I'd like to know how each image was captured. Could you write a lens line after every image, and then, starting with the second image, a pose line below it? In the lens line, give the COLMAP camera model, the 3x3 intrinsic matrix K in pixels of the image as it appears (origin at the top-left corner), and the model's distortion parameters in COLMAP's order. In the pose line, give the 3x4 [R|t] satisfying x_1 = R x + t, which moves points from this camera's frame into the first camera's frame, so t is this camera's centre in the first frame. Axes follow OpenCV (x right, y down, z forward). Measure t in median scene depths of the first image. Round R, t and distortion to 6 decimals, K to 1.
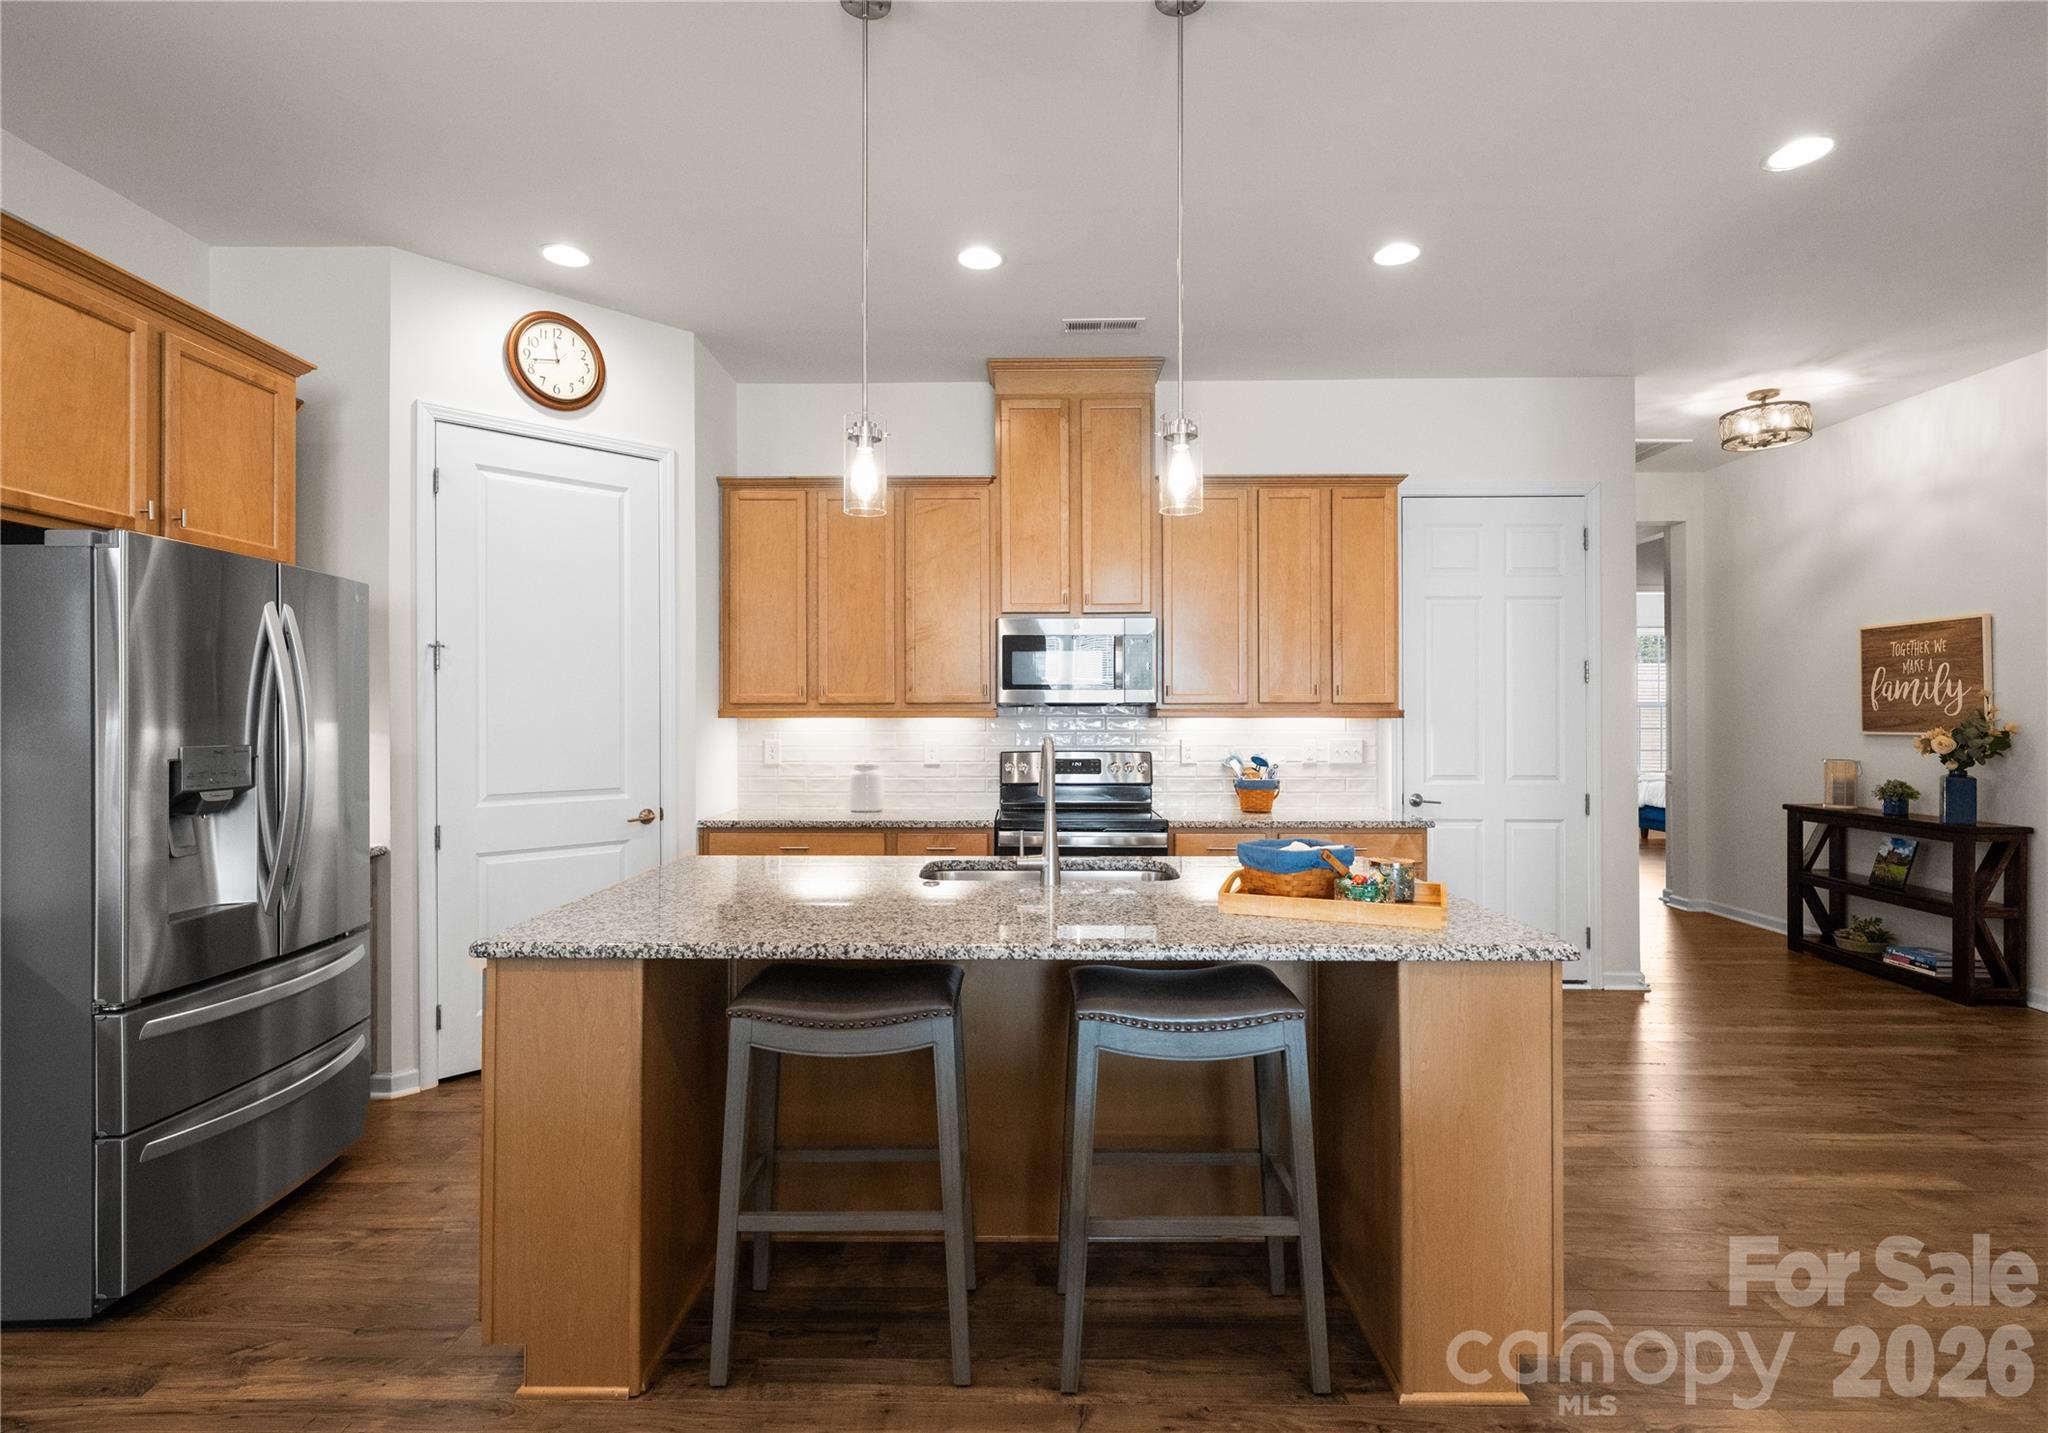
lens RADIAL K [[979.6, 0, 1011.8], [0, 979.6, 714.2], [0, 0, 1]] dist [0.004494, -0.000056]
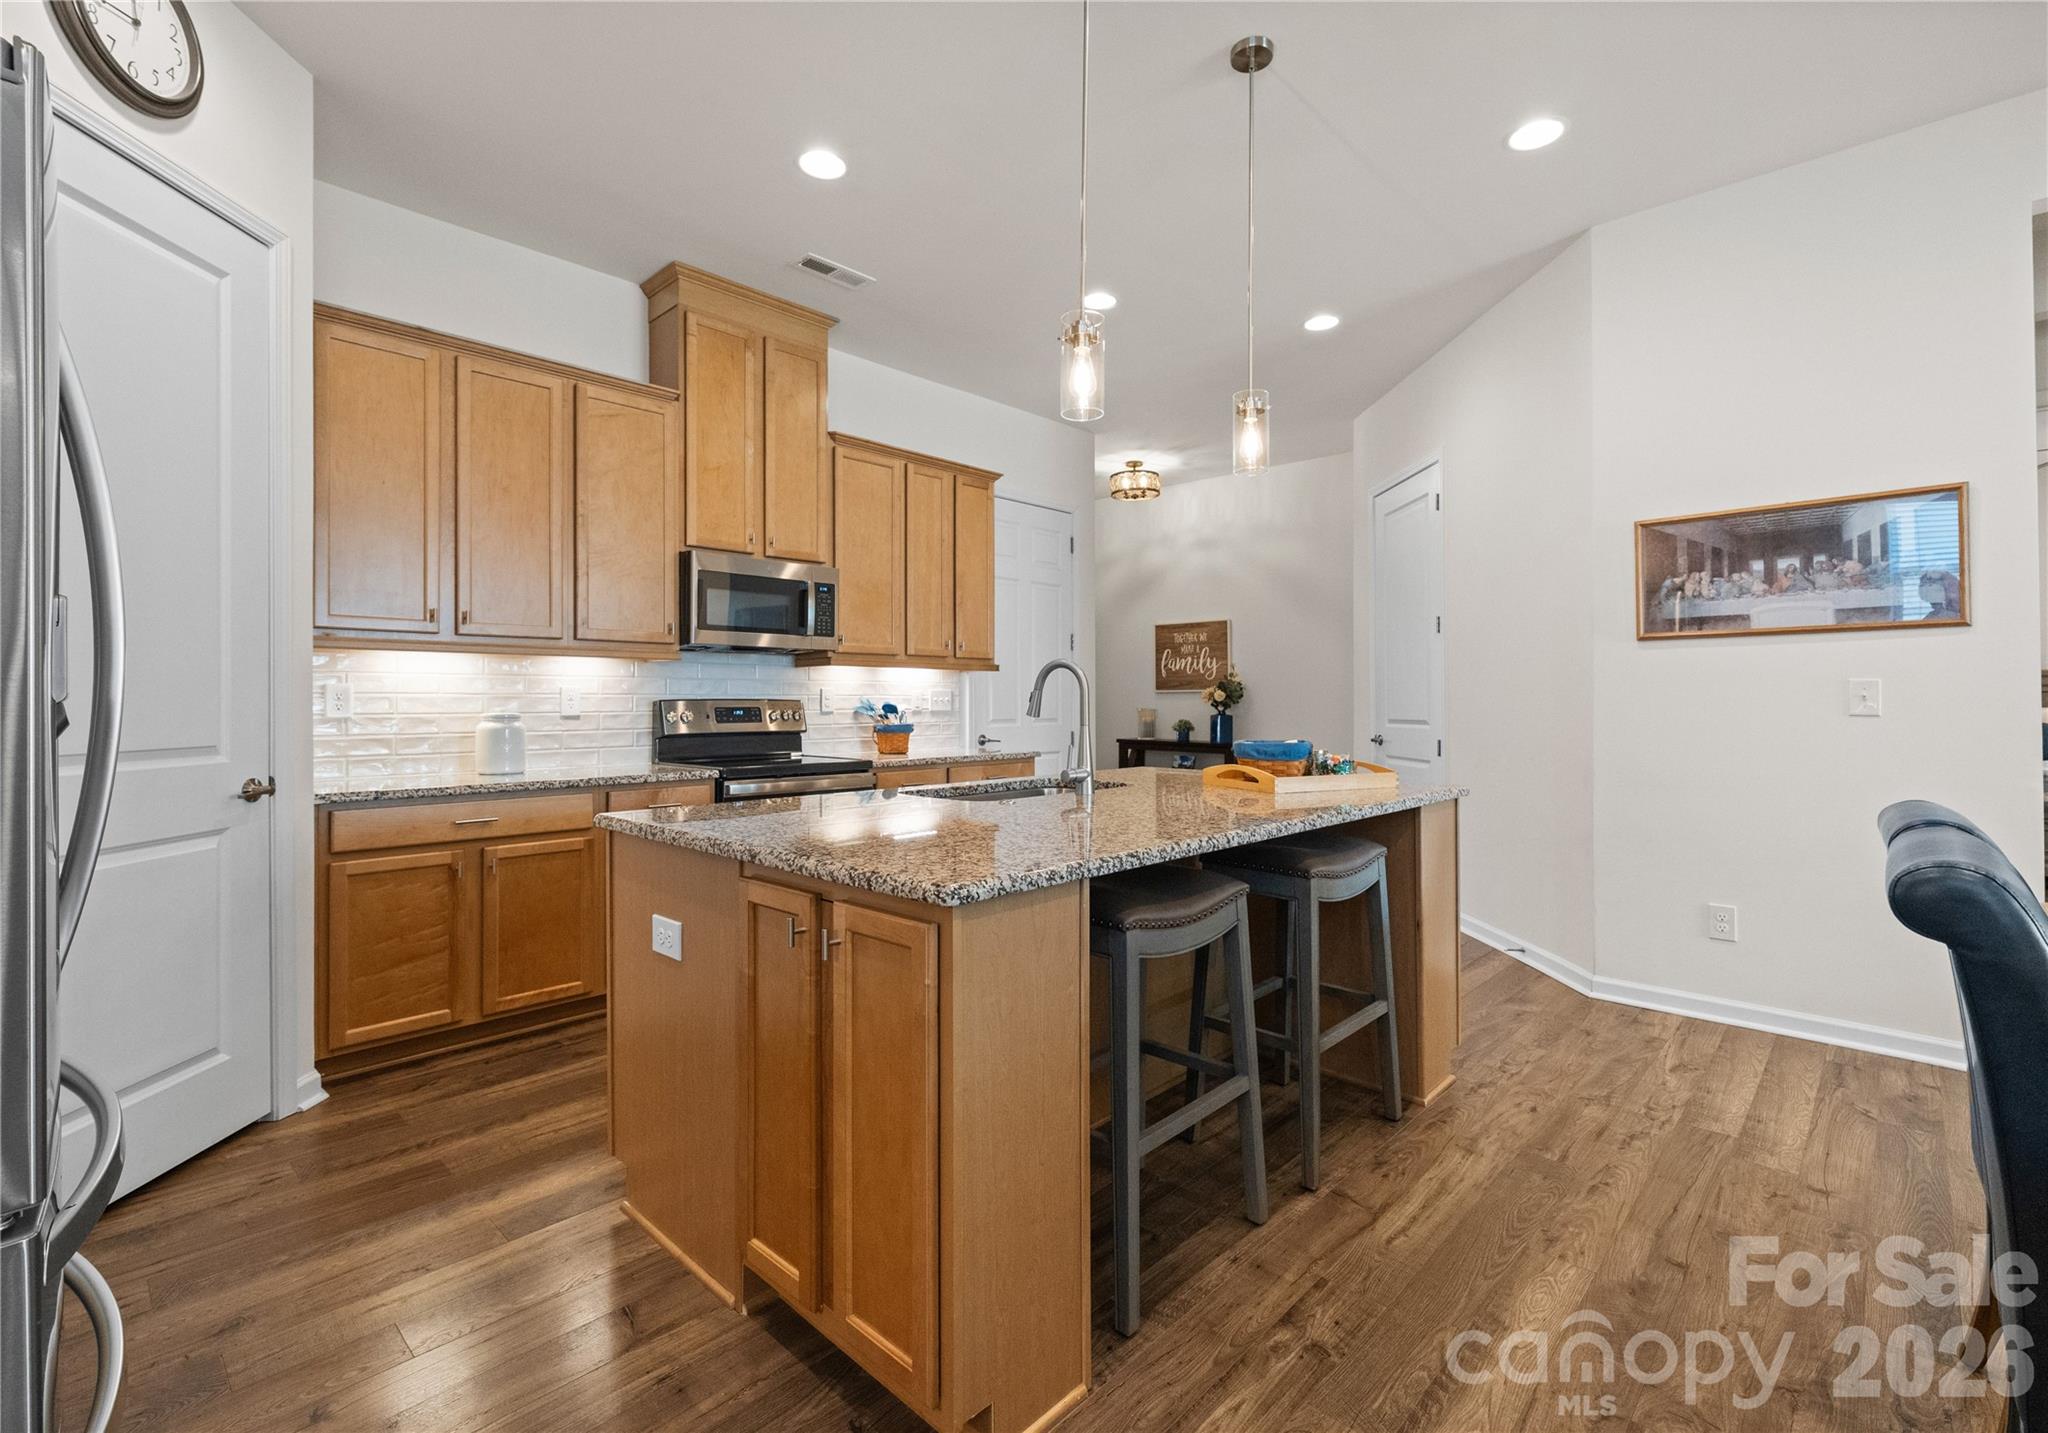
lens RADIAL K [[909.6, 0, 993.8], [0, 909.6, 692.4], [0, 0, 1]] dist [0.003312, 0.000209]
pose [[0.692931, 0.008053, 0.720959, -0.419360], [-0.003388, 0.999963, -0.007913, 0.038686], [-0.720996, 0.003041, 0.692932, 0.209624]]
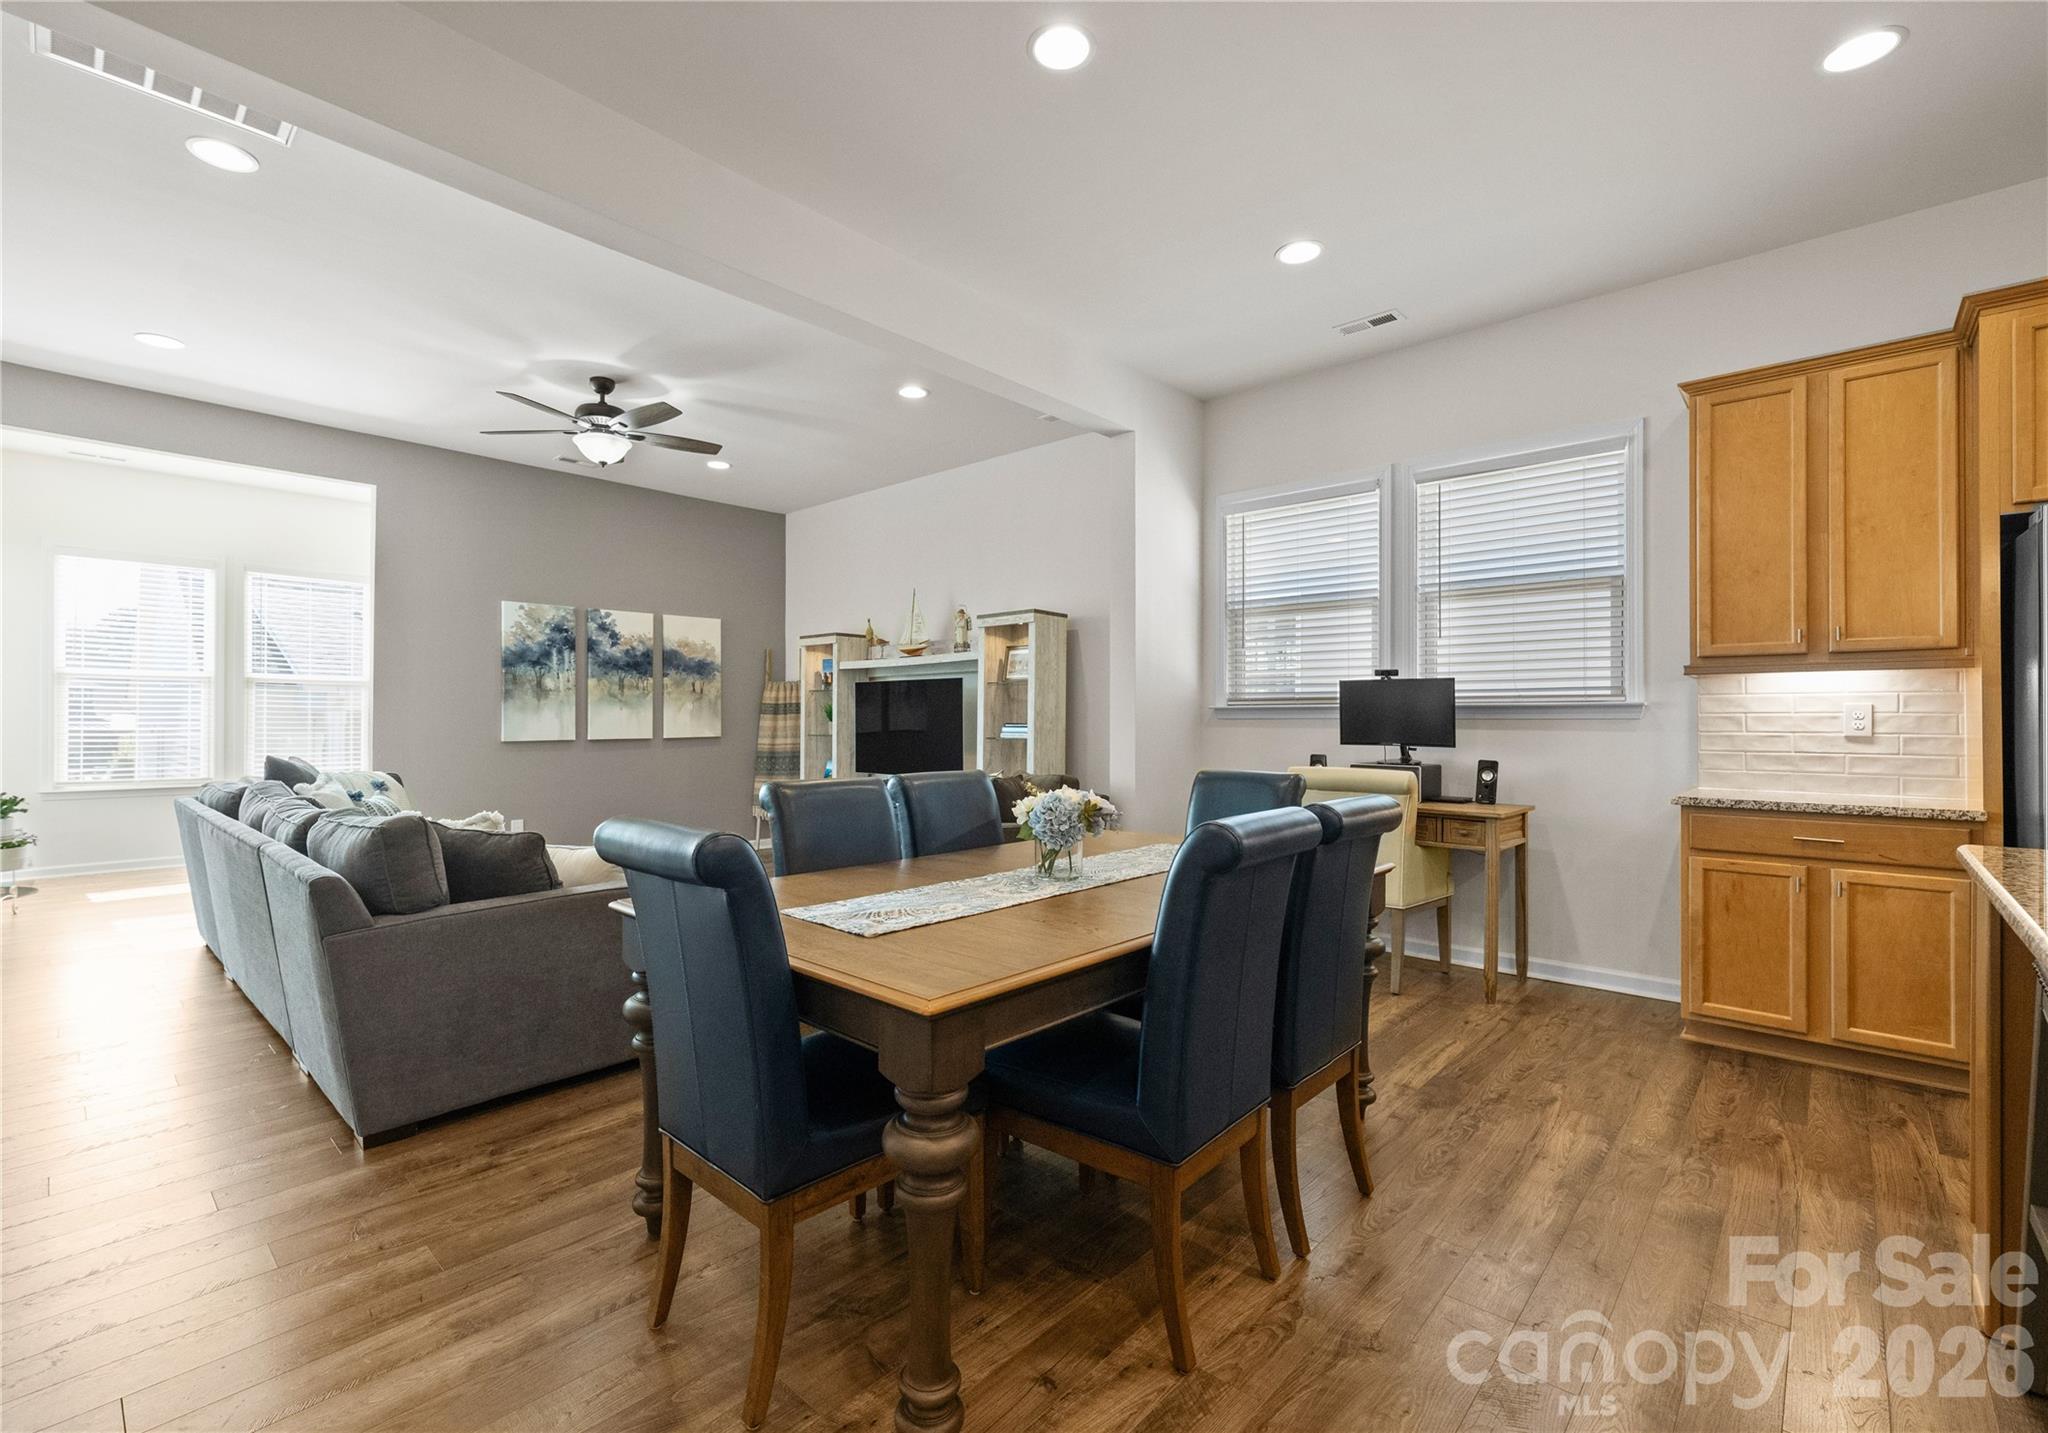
lens RADIAL K [[900.2, 0, 1022.6], [0, 900.2, 712.2], [0, 0, 1]] dist [0.001507, -0.000379]
pose [[-0.650951, -0.006045, -0.759096, 0.372505], [0.001578, 0.999955, -0.009317, 0.038337], [0.759118, -0.007263, -0.650912, 0.358099]]
